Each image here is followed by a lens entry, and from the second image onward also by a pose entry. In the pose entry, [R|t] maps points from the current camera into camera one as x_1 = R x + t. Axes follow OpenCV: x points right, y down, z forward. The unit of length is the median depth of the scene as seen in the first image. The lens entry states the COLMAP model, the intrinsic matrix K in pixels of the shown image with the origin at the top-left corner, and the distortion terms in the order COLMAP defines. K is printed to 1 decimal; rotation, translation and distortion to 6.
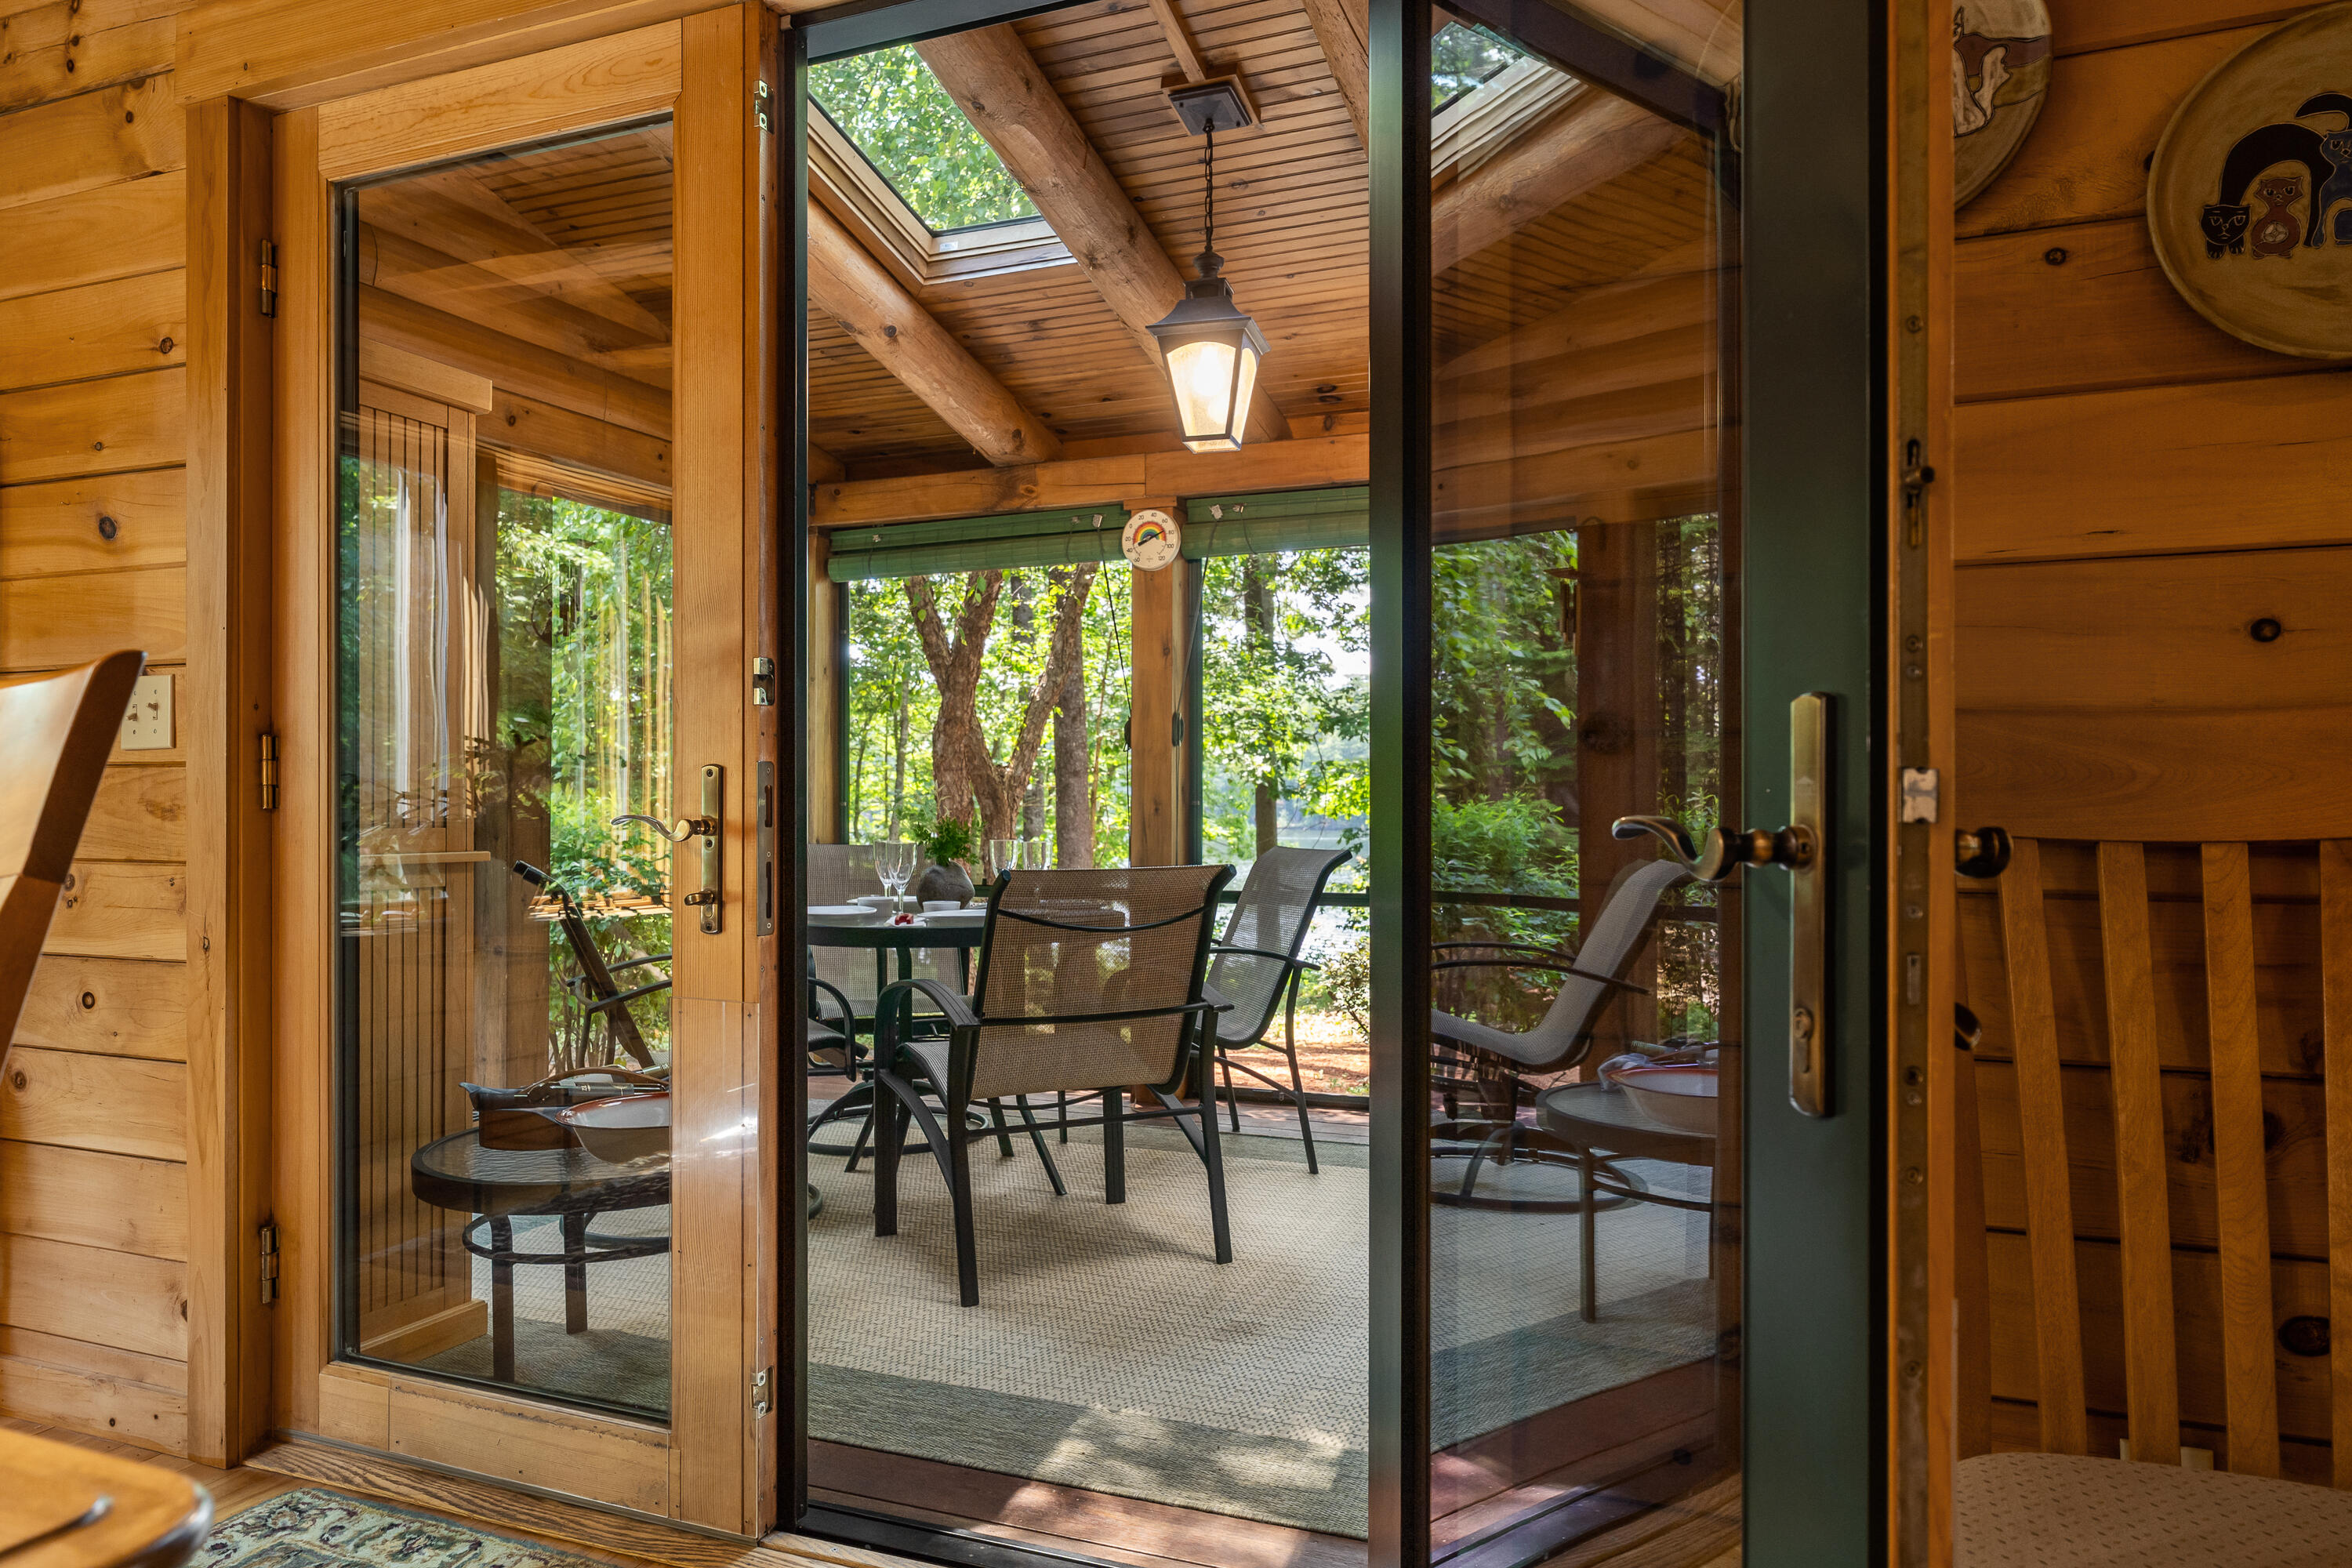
lens RADIAL K [[1475.4, 0, 1177.8], [0, 1475.4, 790.8], [0, 0, 1]] dist [-0.001832, 0.002064]
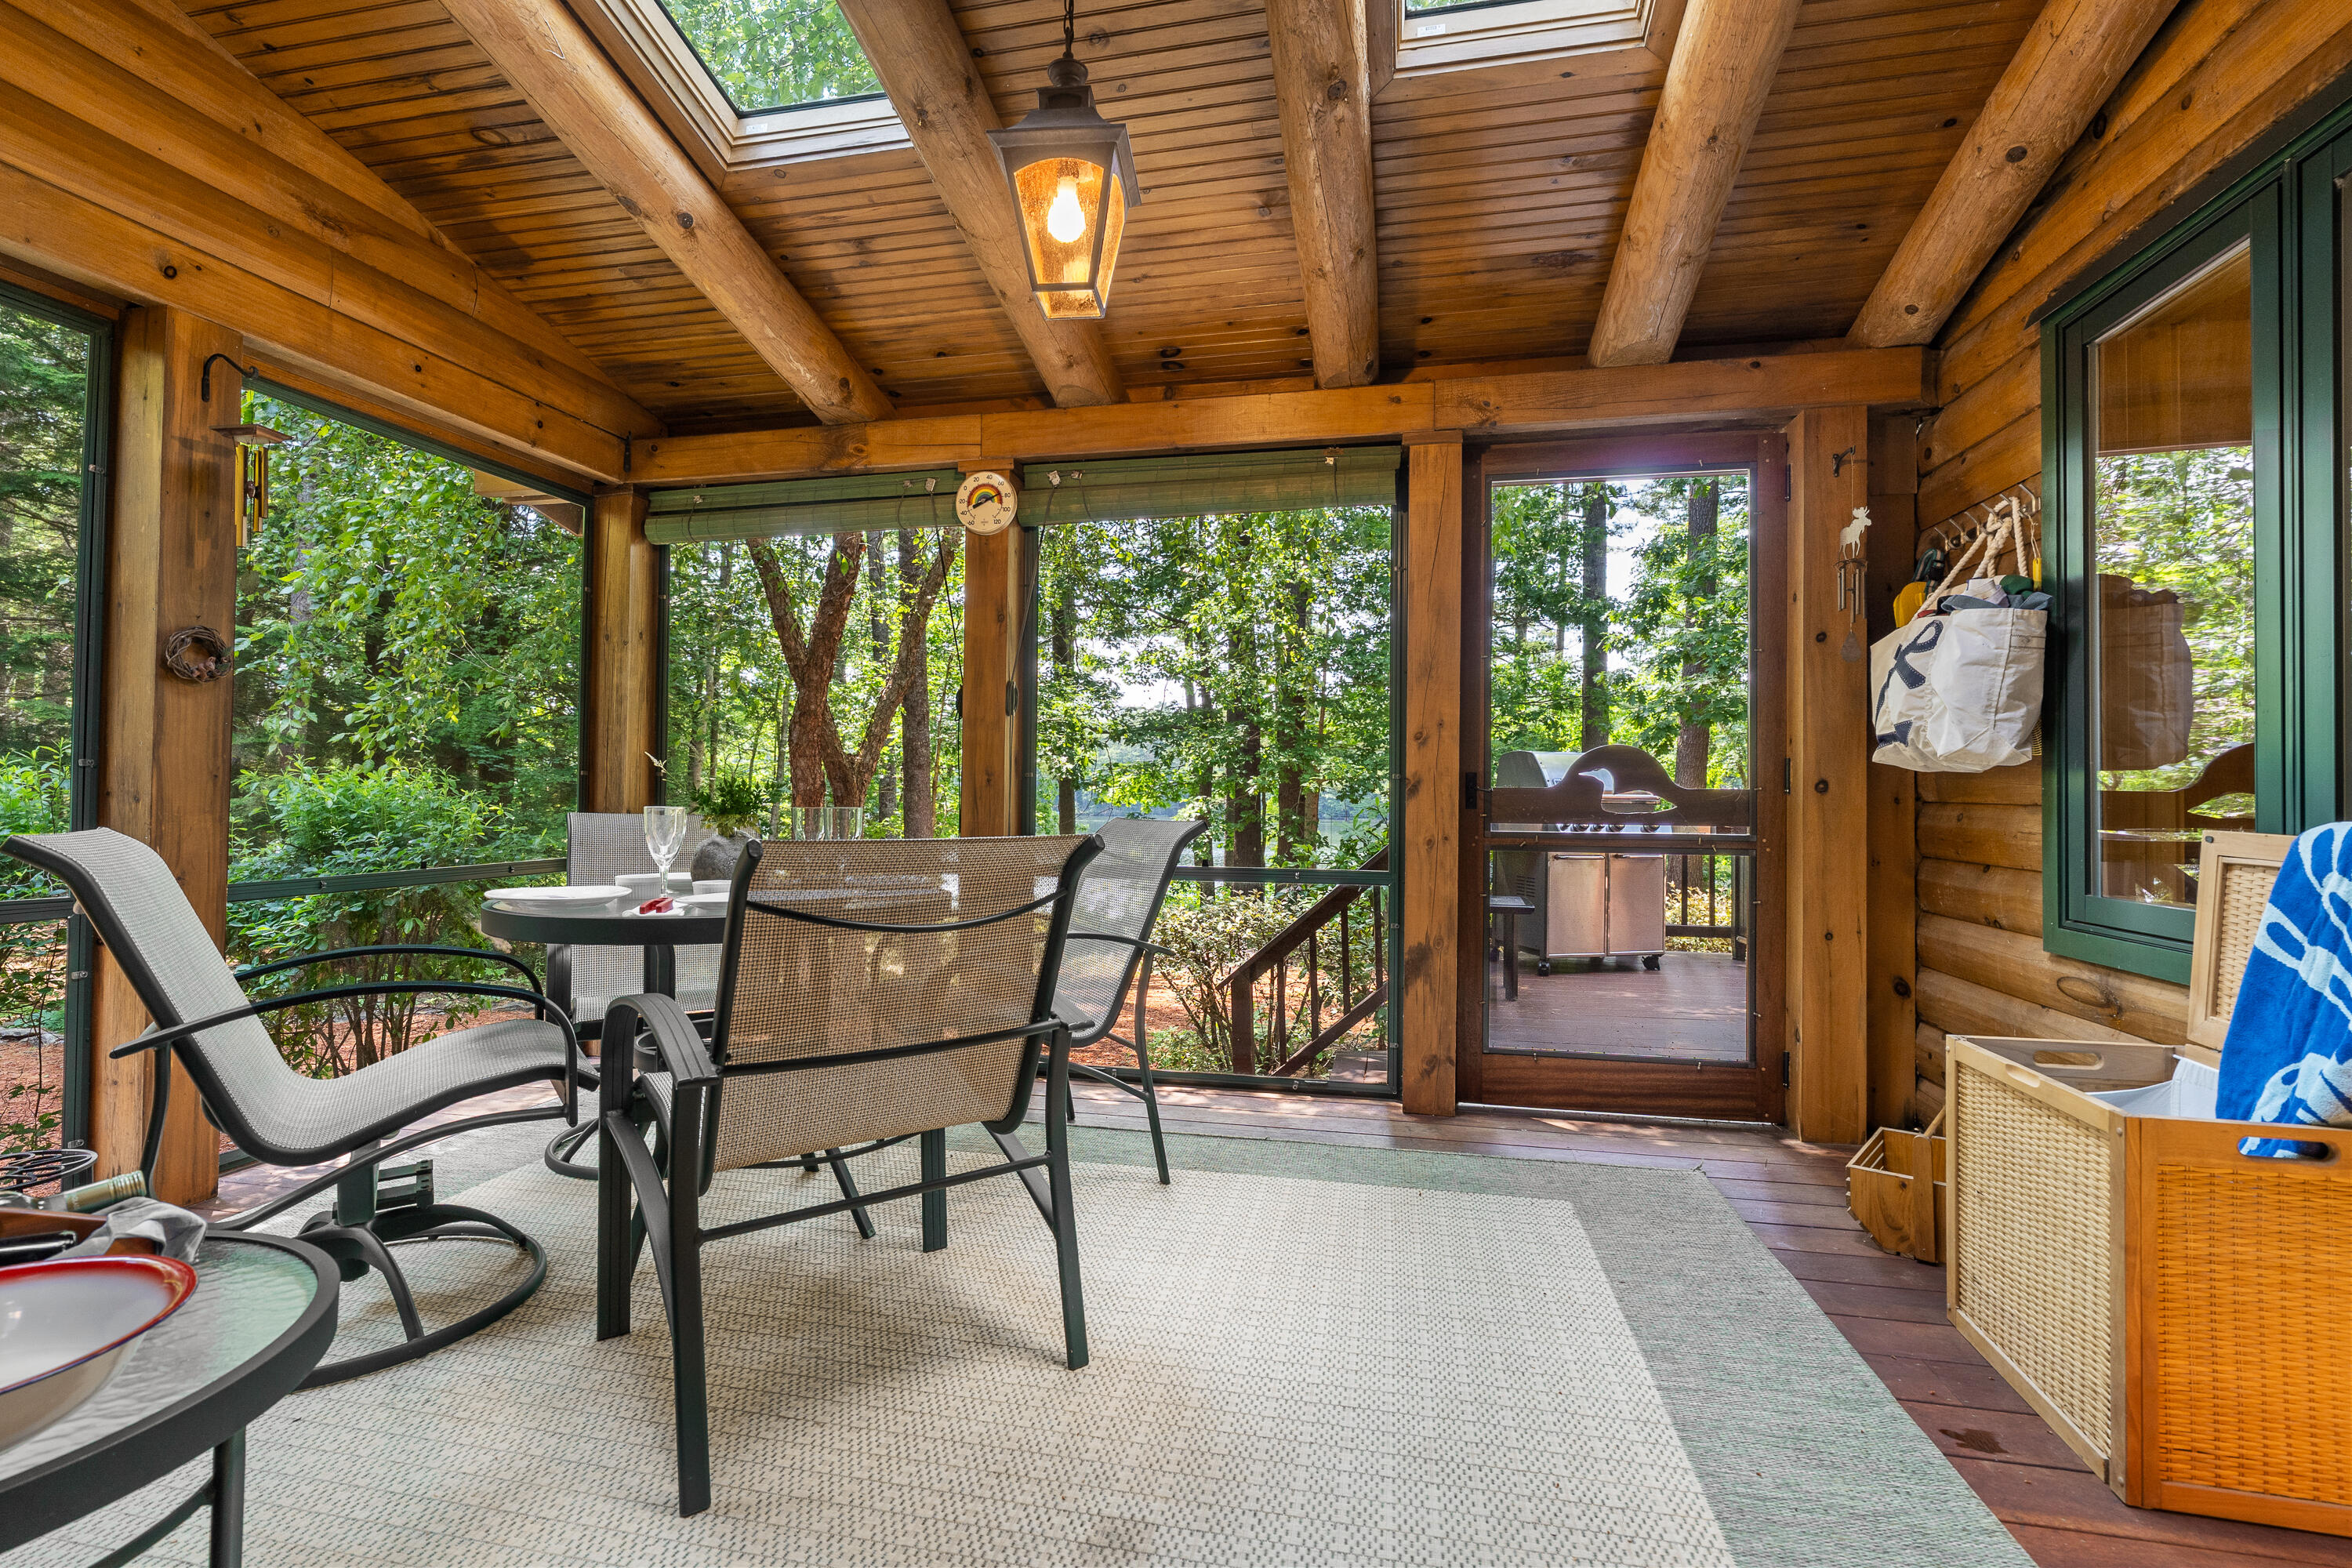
lens RADIAL K [[1068.9, 0, 1179.2], [0, 1068.9, 788.0], [0, 0, 1]] dist [-0.007716, 0.002510]
pose [[0.986190, 0.011773, 0.165197, -0.006803], [-0.012004, 0.999928, 0.000396, 0.015784], [-0.165180, -0.002373, 0.986261, 0.286500]]
